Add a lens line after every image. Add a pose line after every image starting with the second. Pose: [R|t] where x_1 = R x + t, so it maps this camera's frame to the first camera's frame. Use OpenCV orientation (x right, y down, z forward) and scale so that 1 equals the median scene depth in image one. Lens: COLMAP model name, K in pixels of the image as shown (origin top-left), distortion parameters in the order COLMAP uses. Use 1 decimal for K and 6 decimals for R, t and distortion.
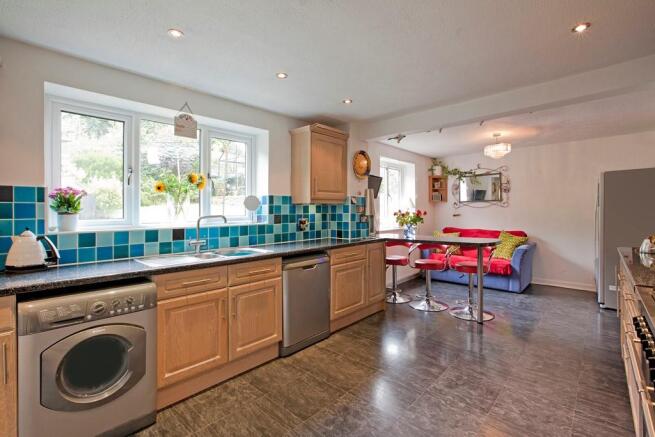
lens RADIAL K [[311.3, 0, 328.4], [0, 311.3, 213.9], [0, 0, 1]] dist [-0.023728, 0.000326]
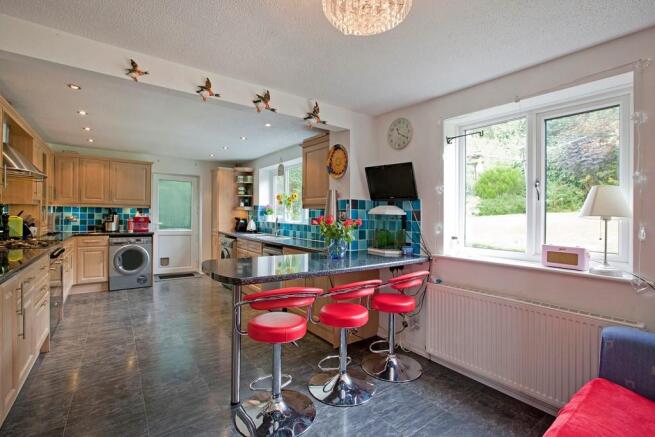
lens RADIAL K [[299.0, 0, 327.7], [0, 299.0, 221.3], [0, 0, 1]] dist [-0.041389, -0.000086]
pose [[-0.203486, 0.019097, -0.978892, 1.159075], [-0.032214, 0.999138, 0.026188, -0.020291], [0.978548, 0.036863, -0.202695, 1.473881]]
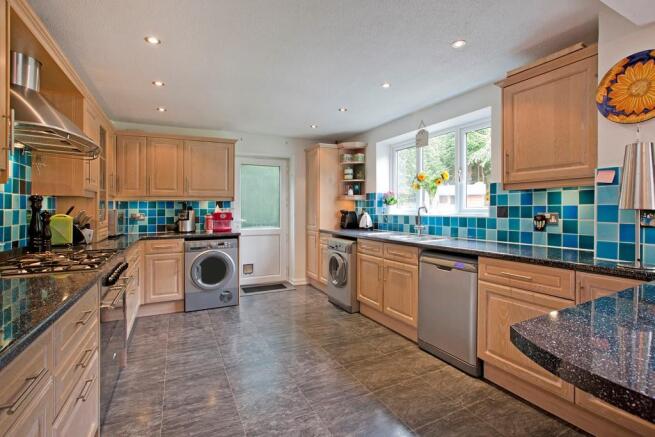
lens RADIAL K [[309.0, 0, 343.8], [0, 309.0, 206.7], [0, 0, 1]] dist [-0.053504, 0.000432]
pose [[-0.326786, 0.001283, -0.945097, 0.787876], [-0.004551, 0.999985, 0.002932, 0.003887], [0.945087, 0.005259, -0.326775, 0.984244]]
